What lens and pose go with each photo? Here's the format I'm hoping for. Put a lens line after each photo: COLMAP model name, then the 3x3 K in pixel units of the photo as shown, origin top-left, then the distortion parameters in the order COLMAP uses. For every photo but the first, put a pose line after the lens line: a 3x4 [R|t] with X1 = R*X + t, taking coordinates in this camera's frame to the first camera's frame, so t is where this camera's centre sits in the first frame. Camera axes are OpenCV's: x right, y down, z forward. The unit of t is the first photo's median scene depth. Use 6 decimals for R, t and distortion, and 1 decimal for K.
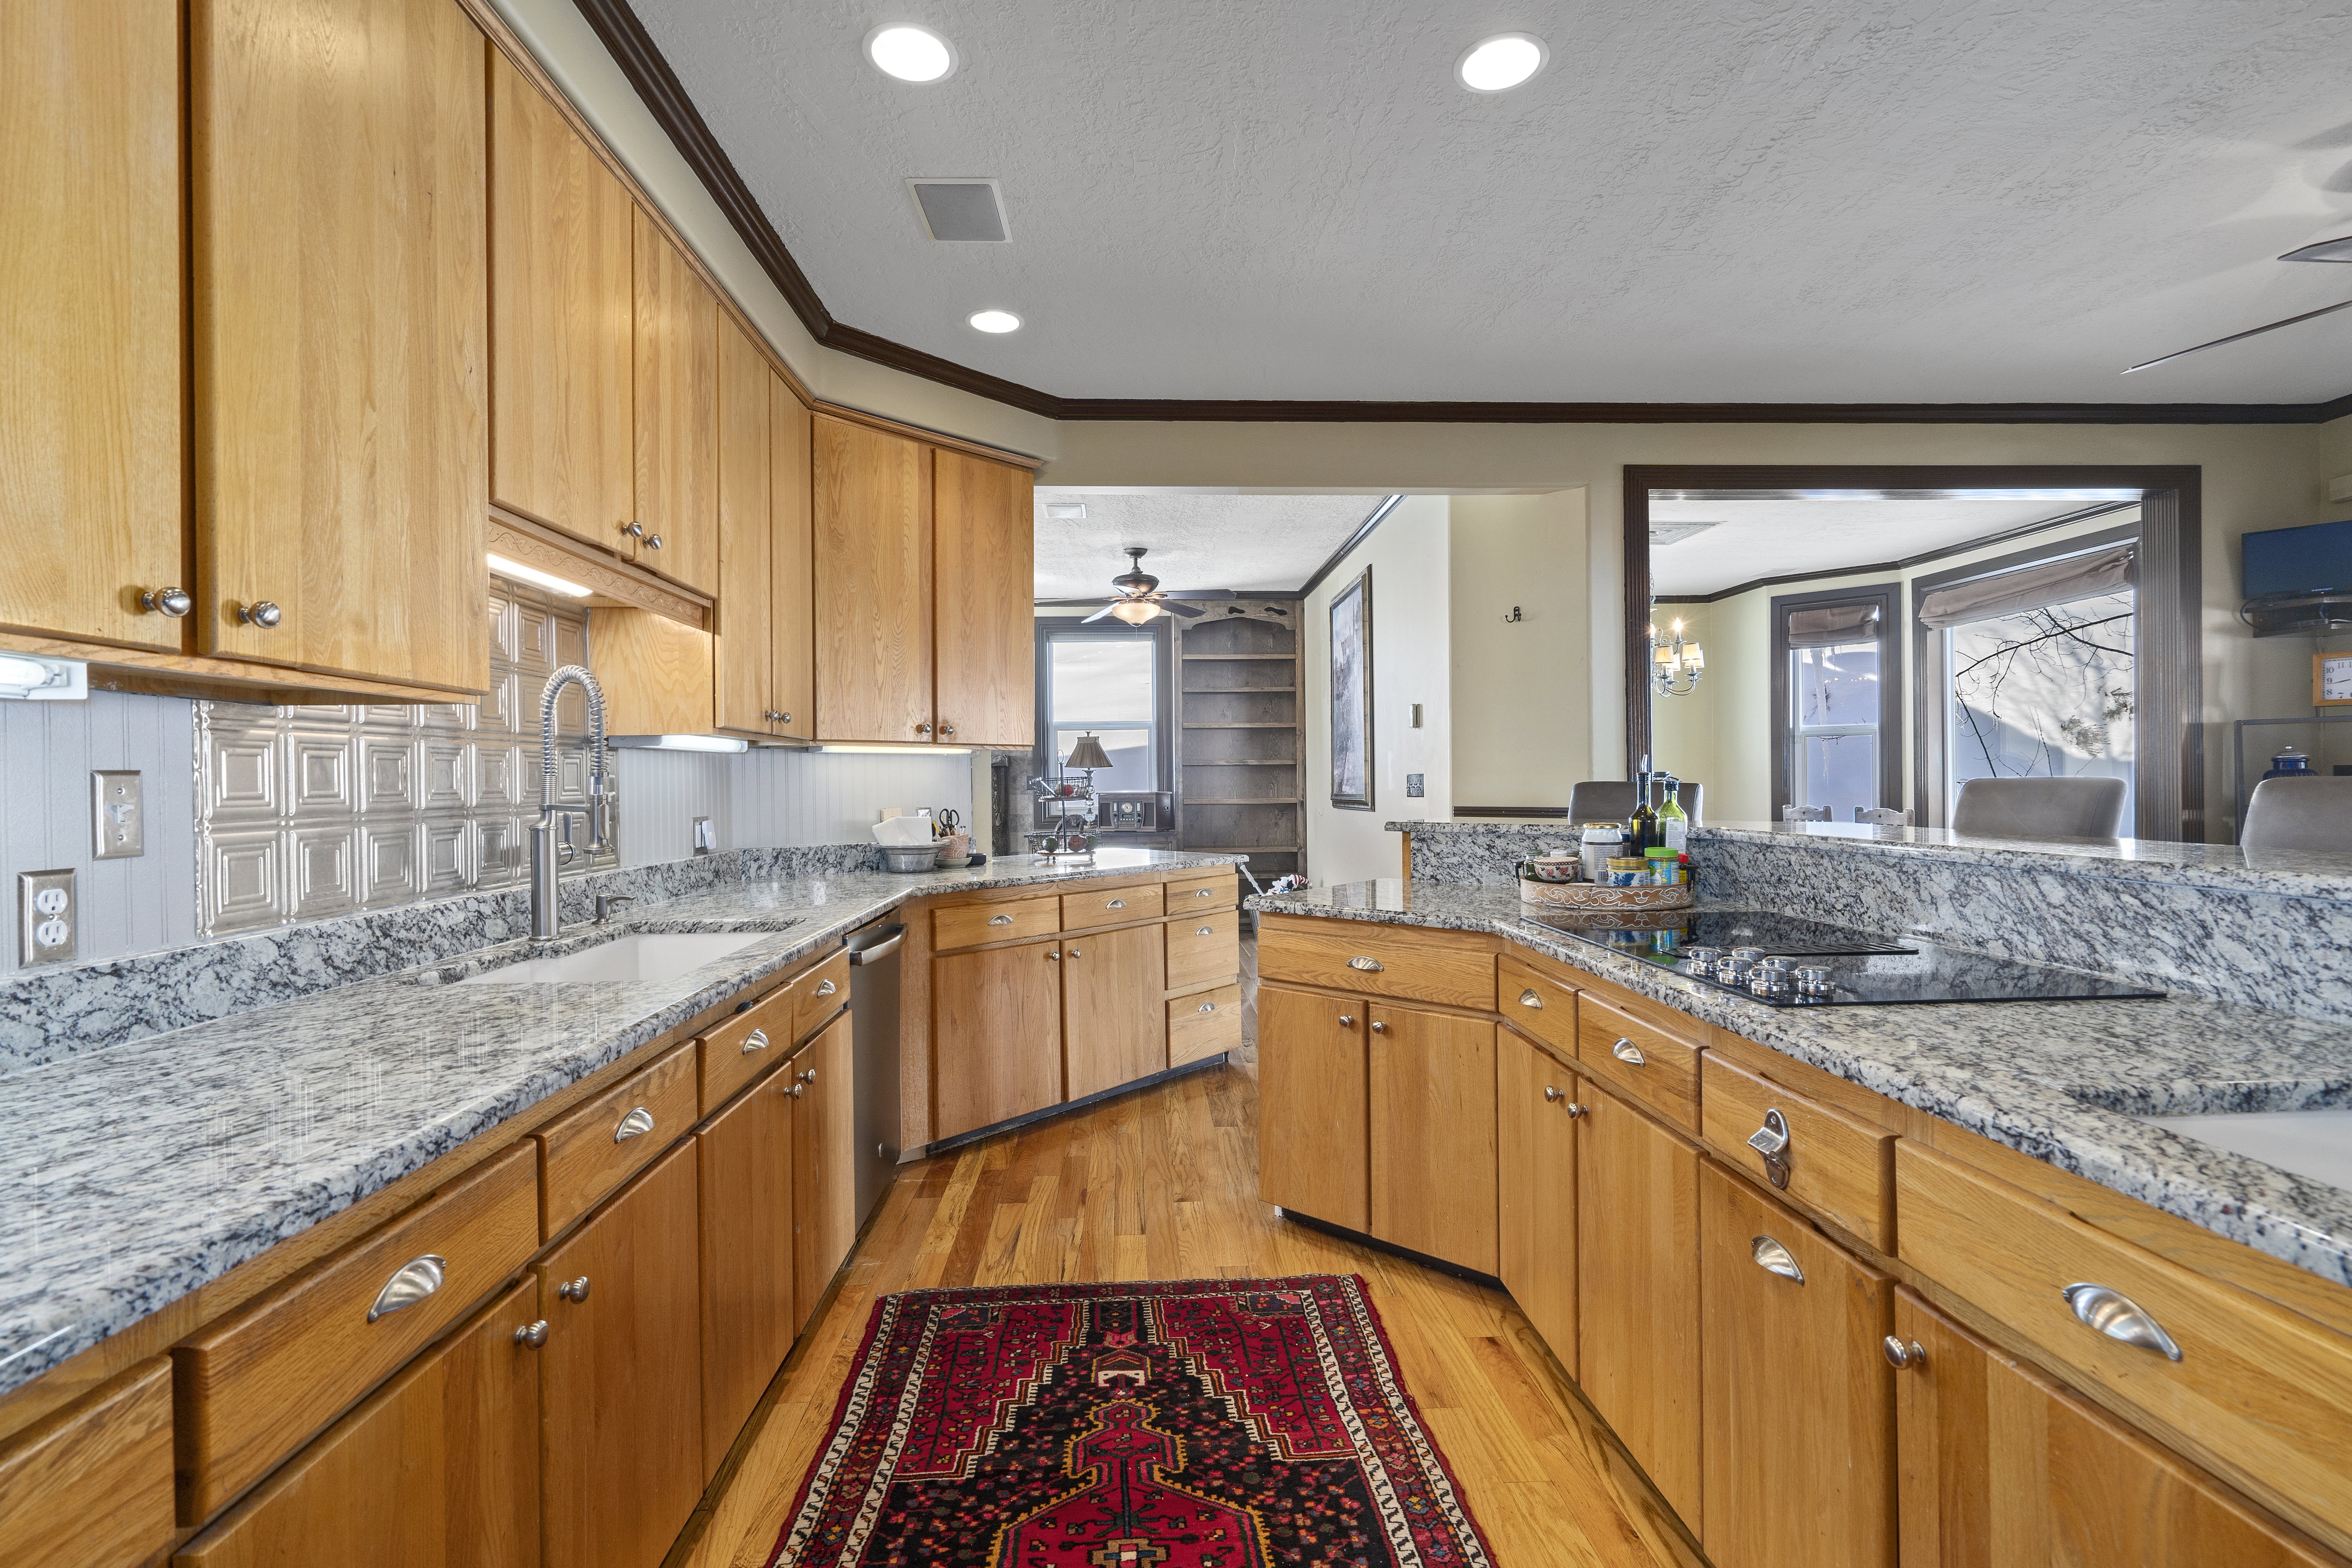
lens RADIAL K [[1073.4, 0, 1186.2], [0, 1073.4, 782.0], [0, 0, 1]] dist [-0.002320, 0.001094]
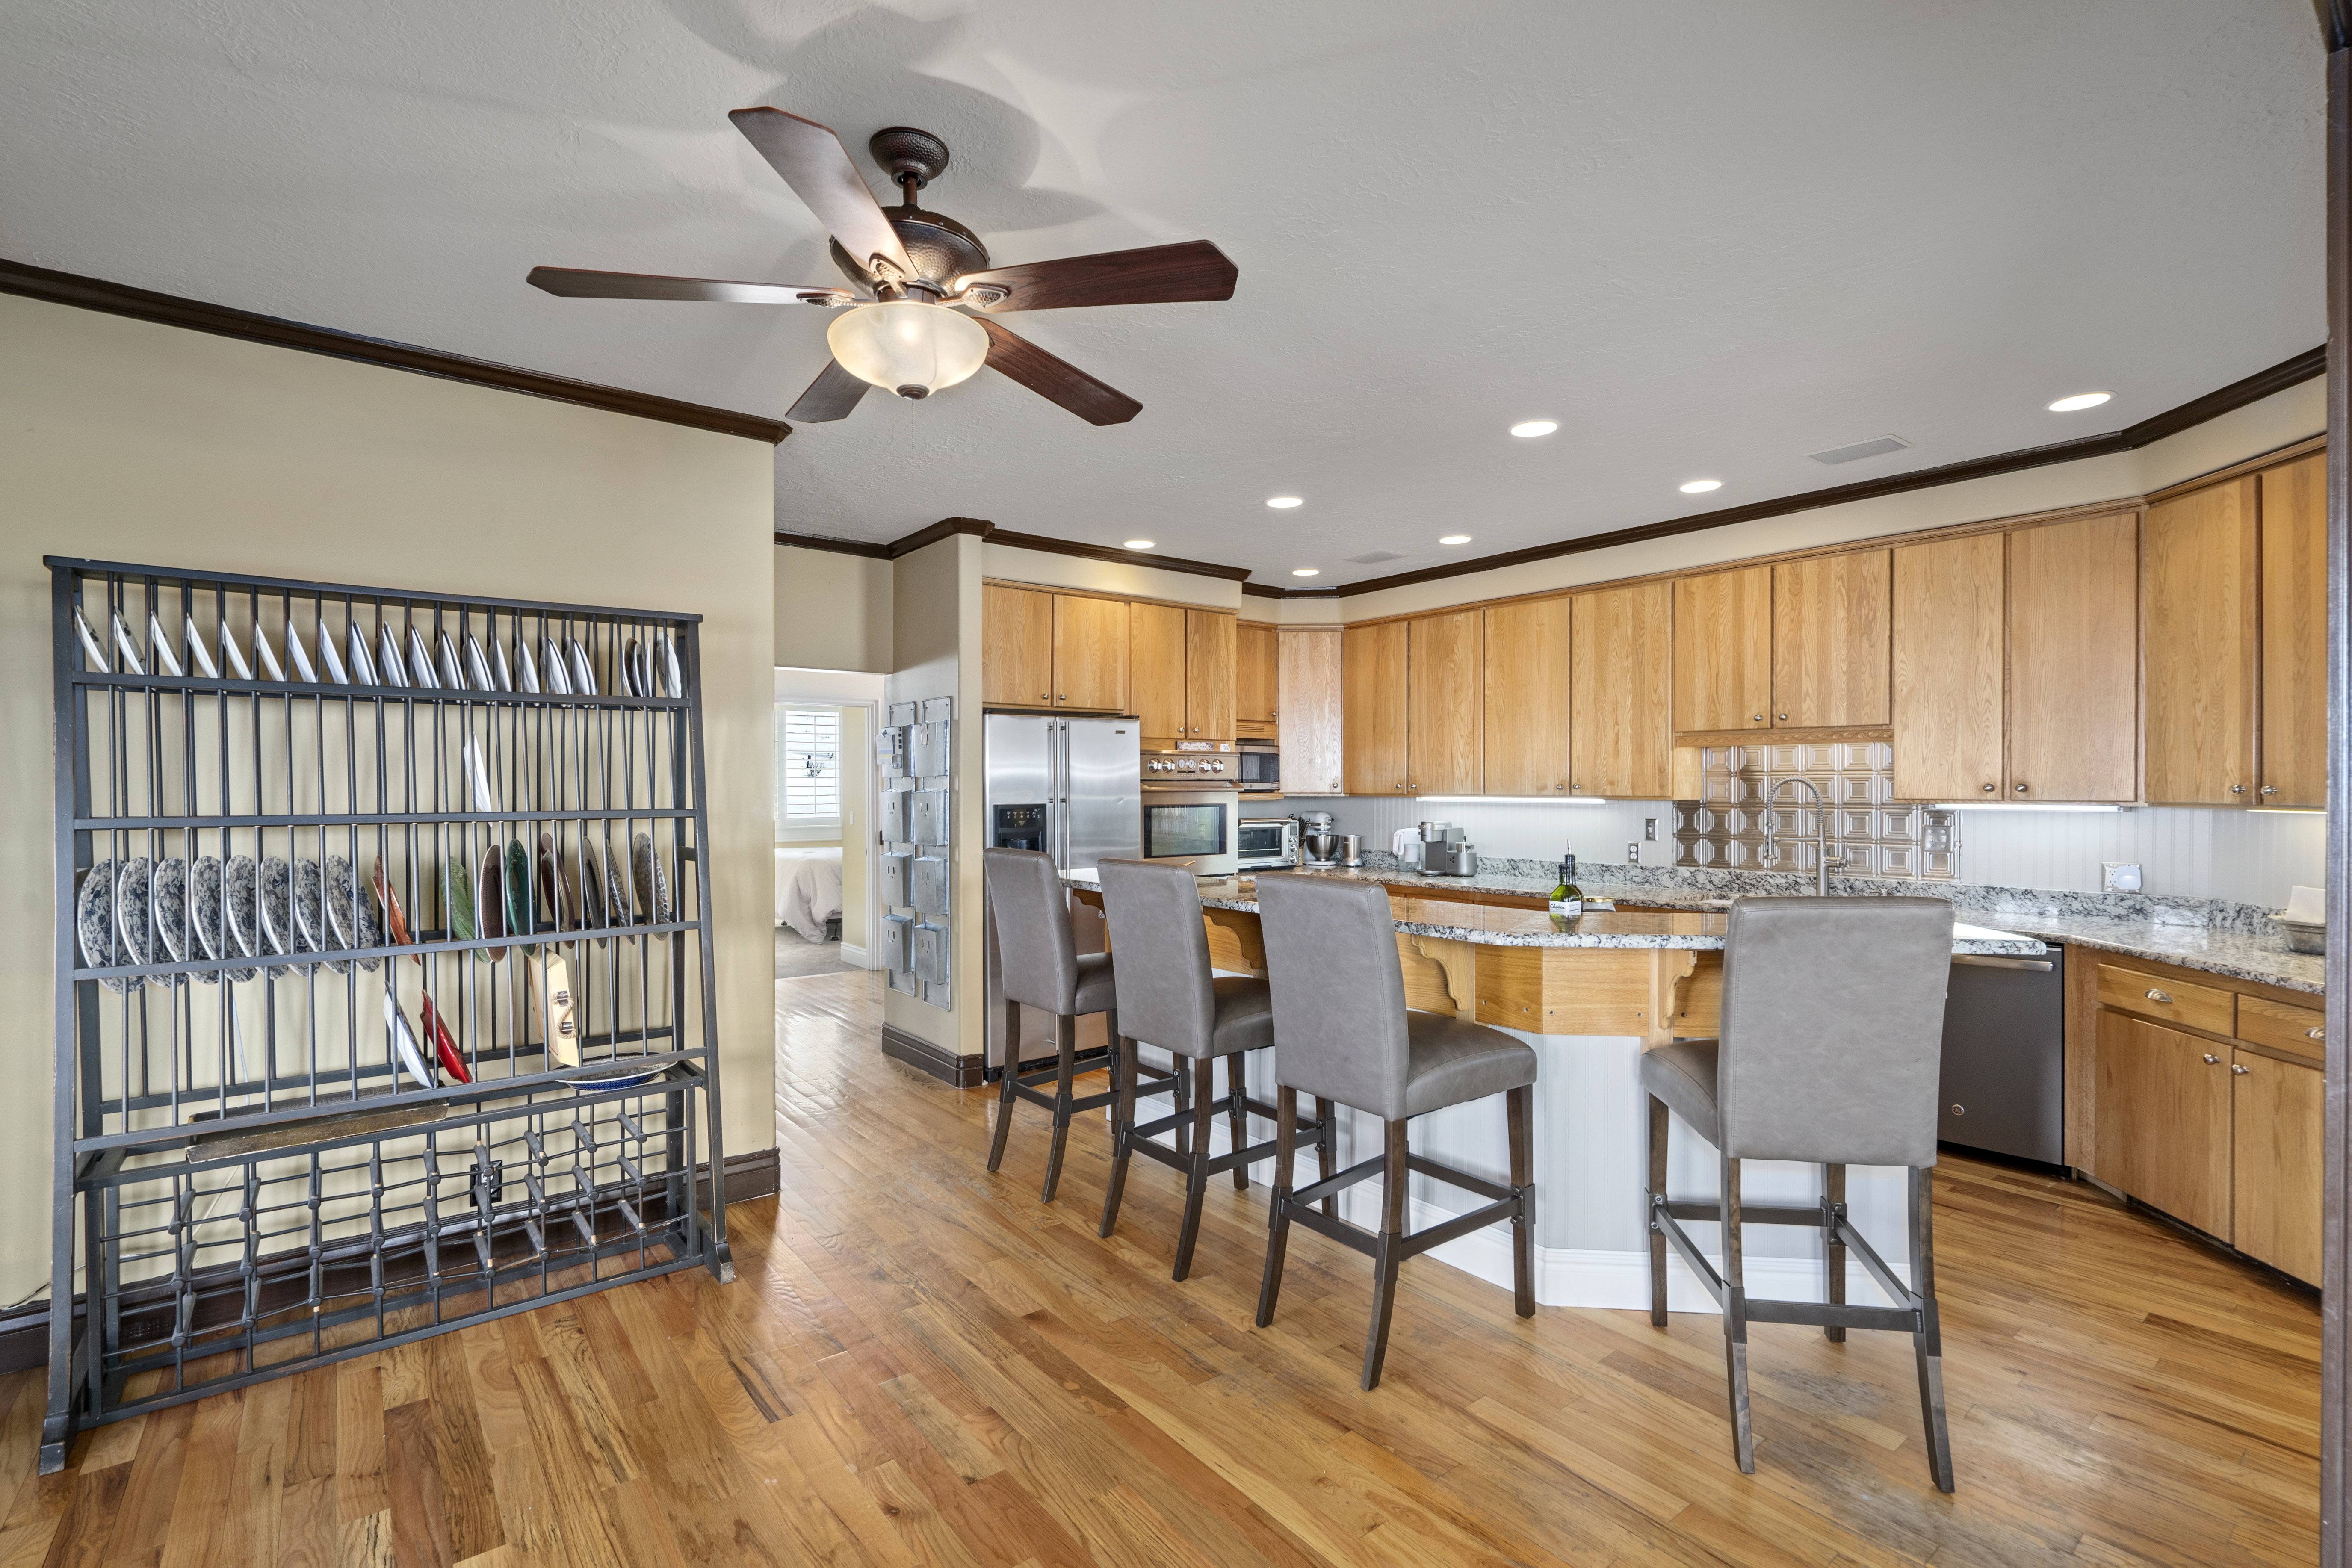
lens RADIAL K [[1073.4, 0, 1171.9], [0, 1073.4, 788.2], [0, 0, 1]] dist [-0.002320, 0.001094]
pose [[-0.816821, 0.014115, -0.576719, 1.764186], [0.009481, 0.999894, 0.011044, -0.118260], [0.576814, 0.003553, -0.816868, 2.080780]]
